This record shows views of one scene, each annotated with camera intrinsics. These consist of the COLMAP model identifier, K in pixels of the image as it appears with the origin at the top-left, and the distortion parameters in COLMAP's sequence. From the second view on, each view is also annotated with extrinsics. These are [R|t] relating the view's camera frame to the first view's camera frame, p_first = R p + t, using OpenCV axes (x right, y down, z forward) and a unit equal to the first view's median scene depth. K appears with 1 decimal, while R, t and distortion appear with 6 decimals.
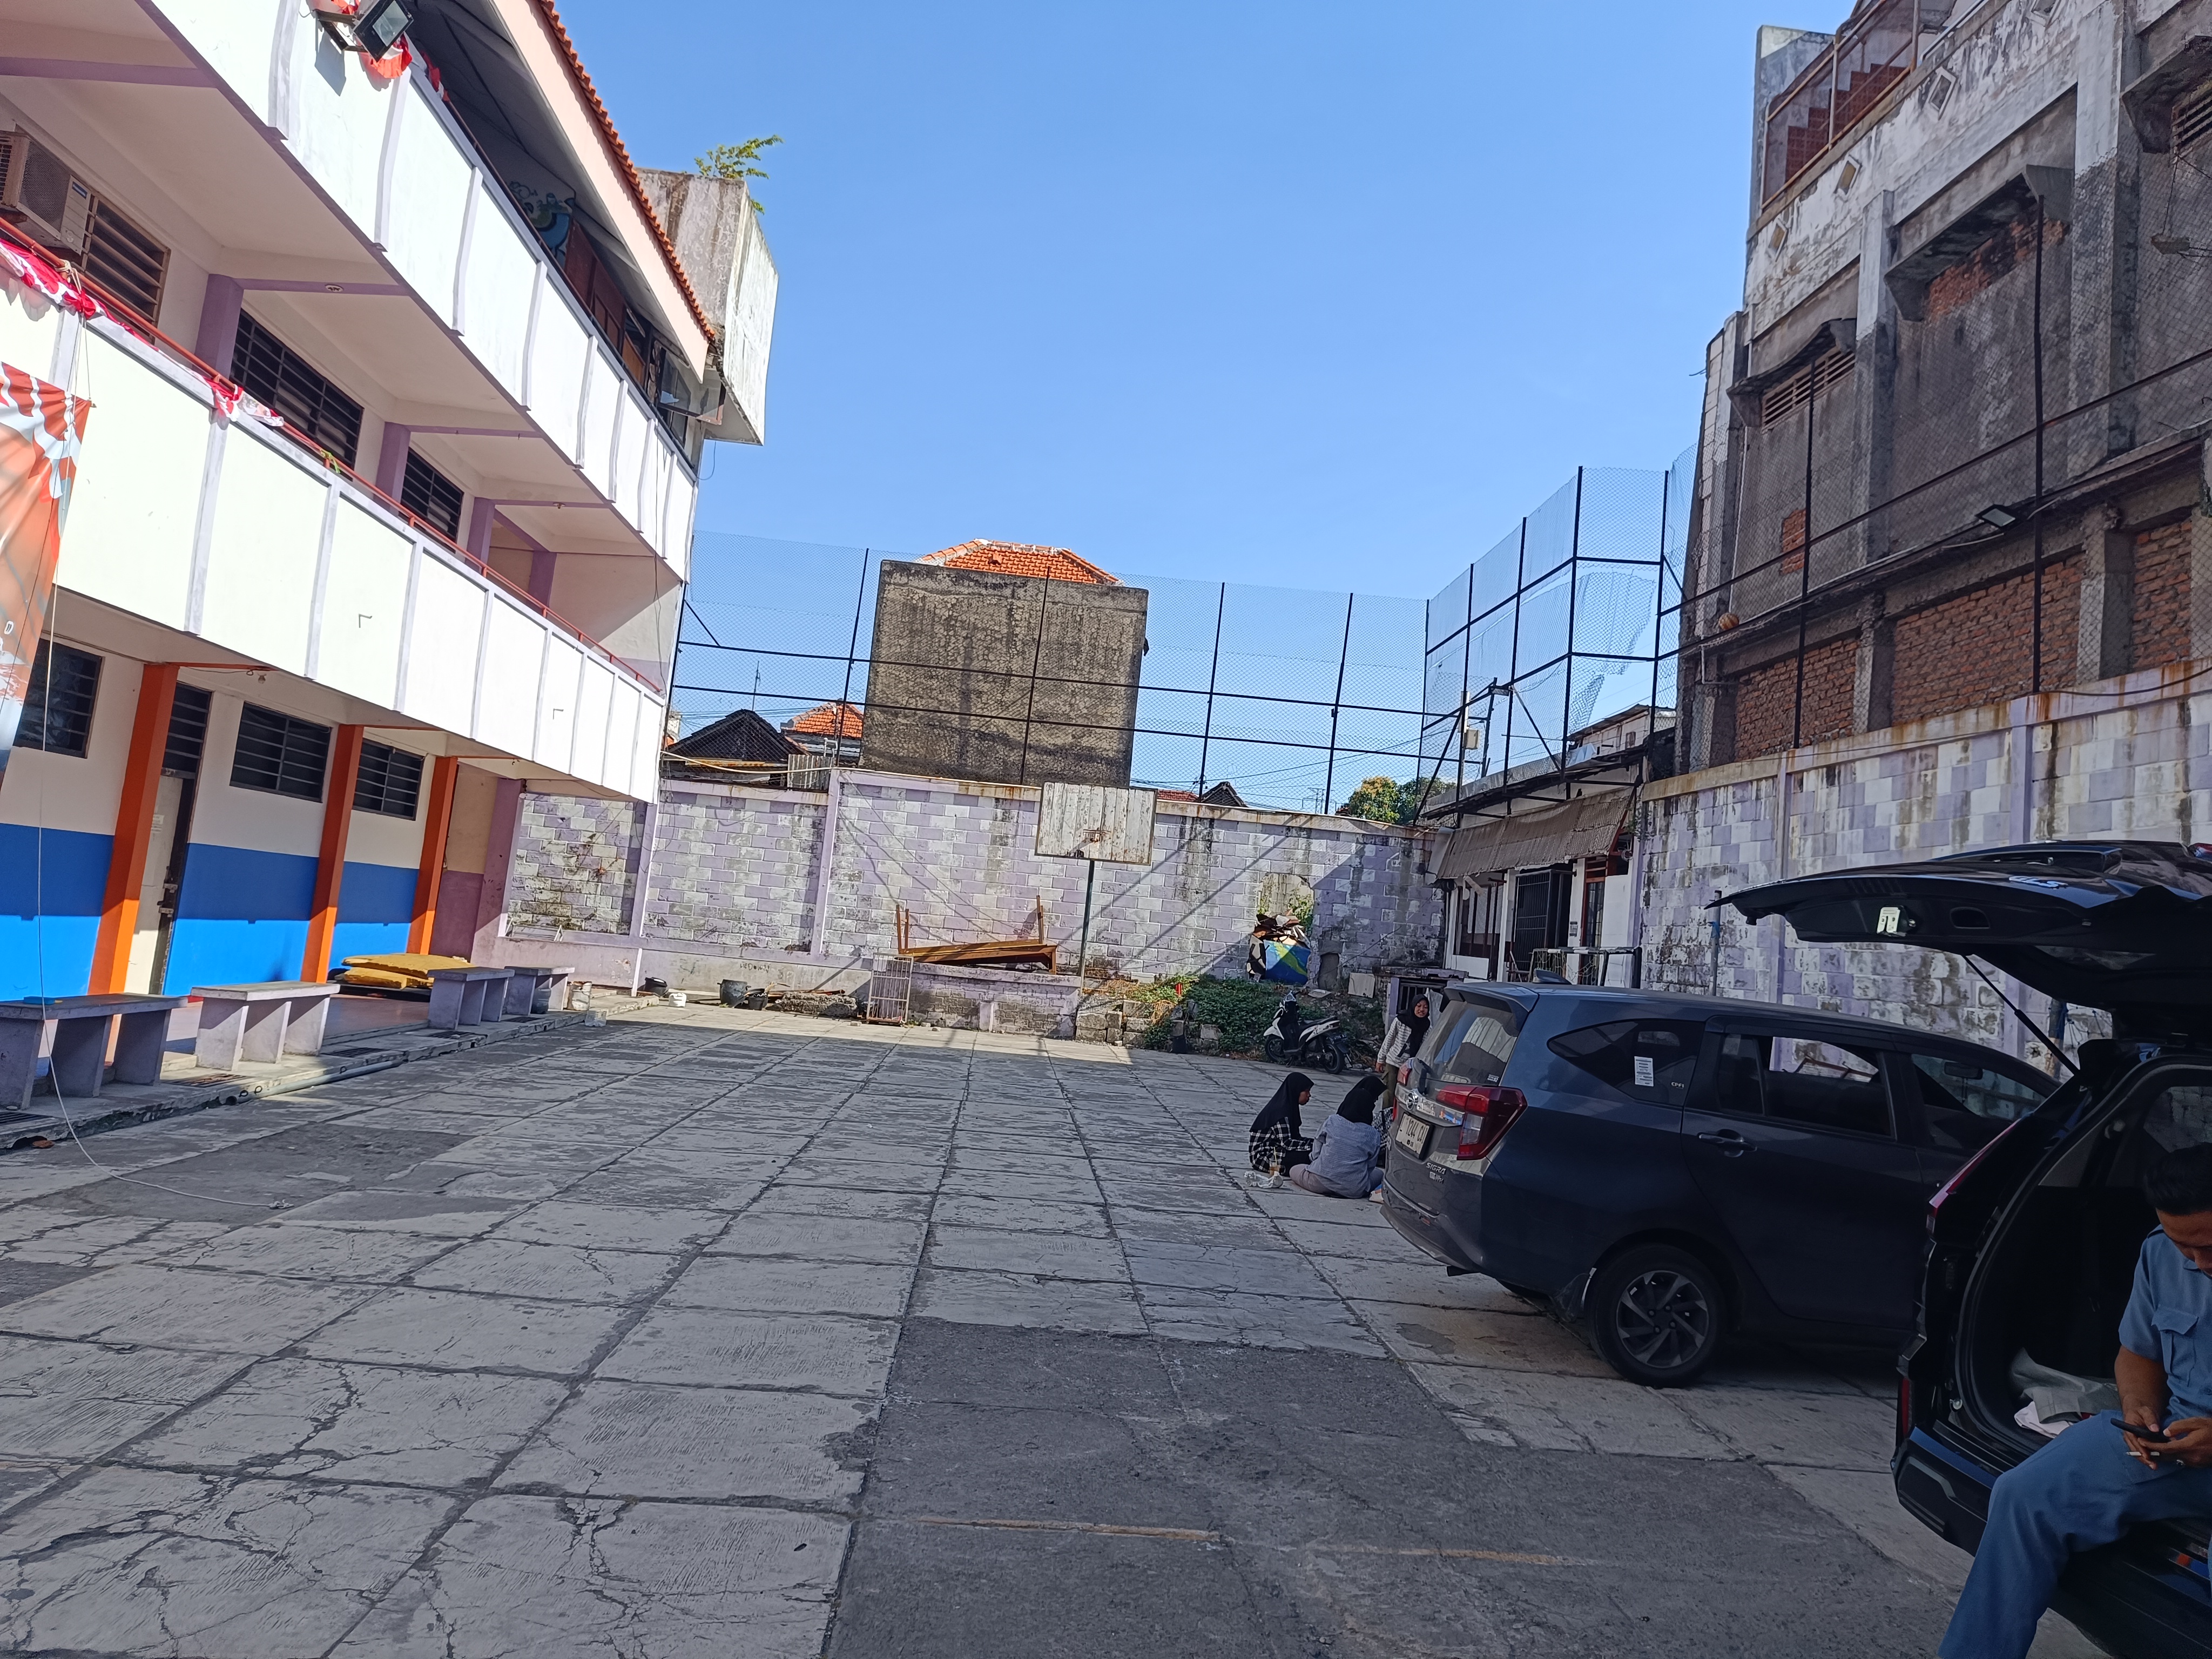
lens RADIAL K [[1531.8, 0, 1106.5], [0, 1531.8, 819.6], [0, 0, 1]] dist [0.001075, 0.001496]
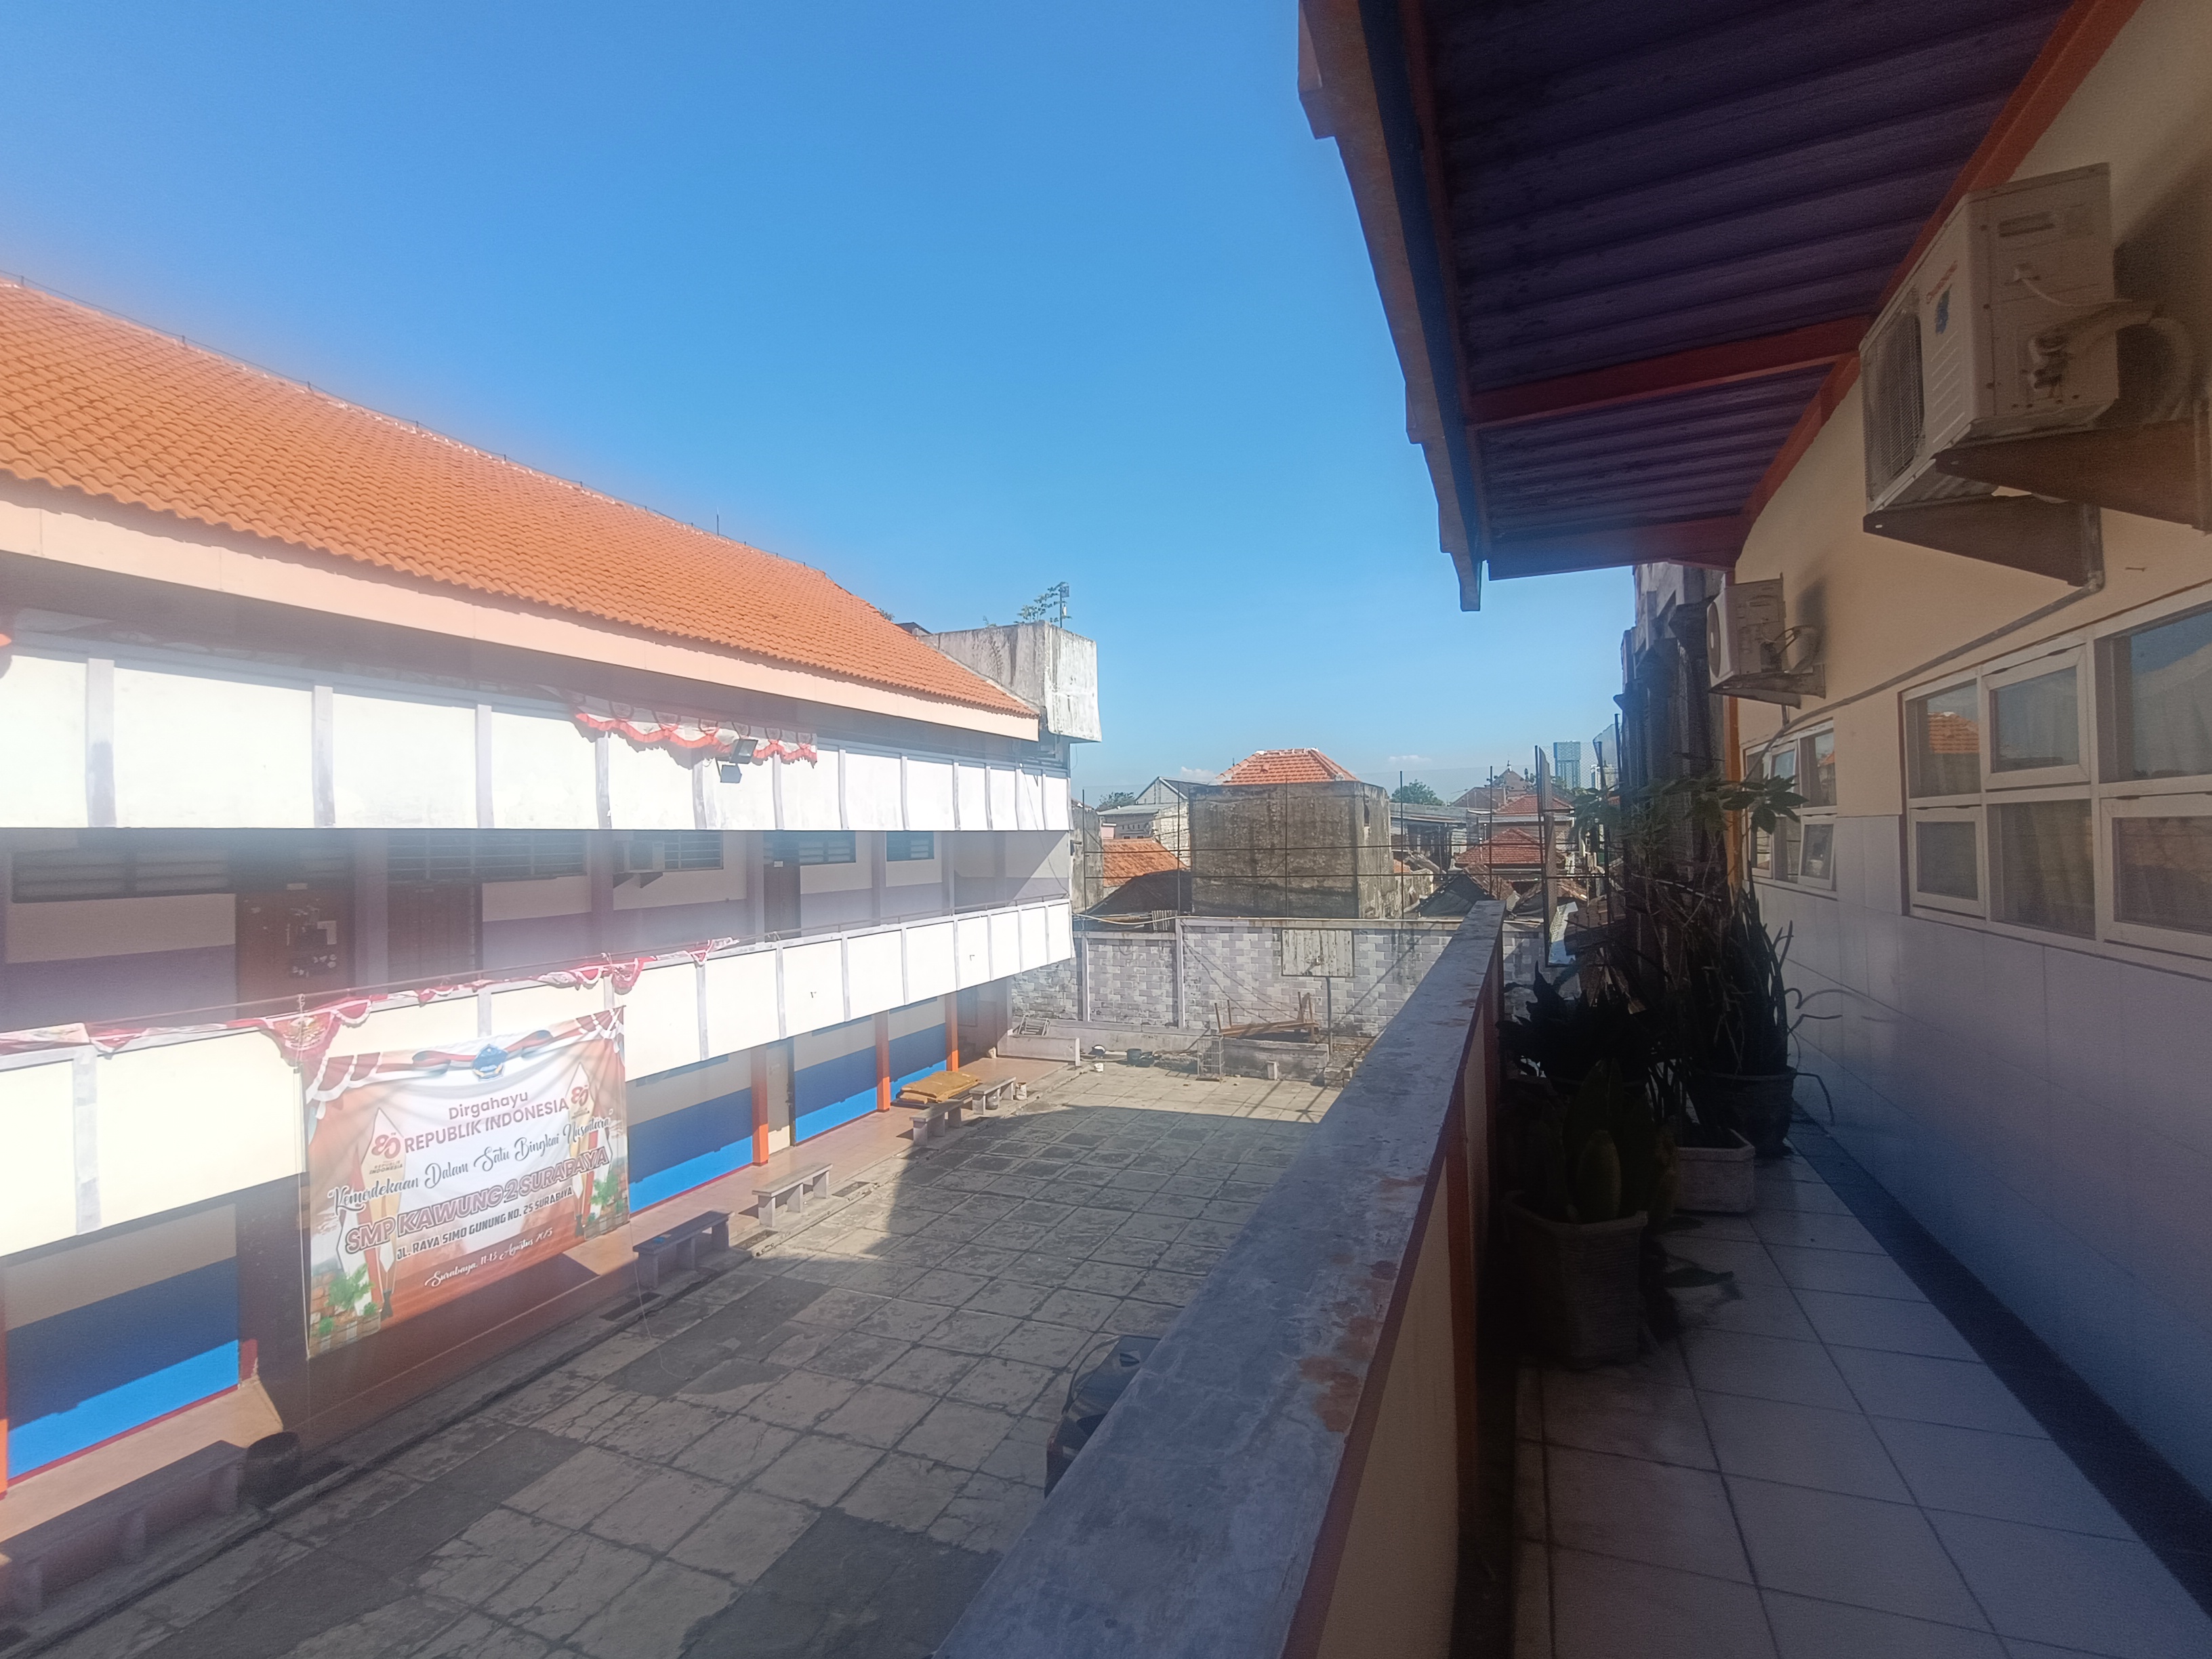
lens RADIAL K [[1021.5, 0, 1103.6], [0, 1021.5, 838.4], [0, 0, 1]] dist [-0.004295, -0.000080]
pose [[0.887450, -0.118148, -0.445504, 0.258858], [0.146751, 0.988715, 0.030122, -0.164560], [0.436917, -0.092110, 0.894773, -0.025859]]
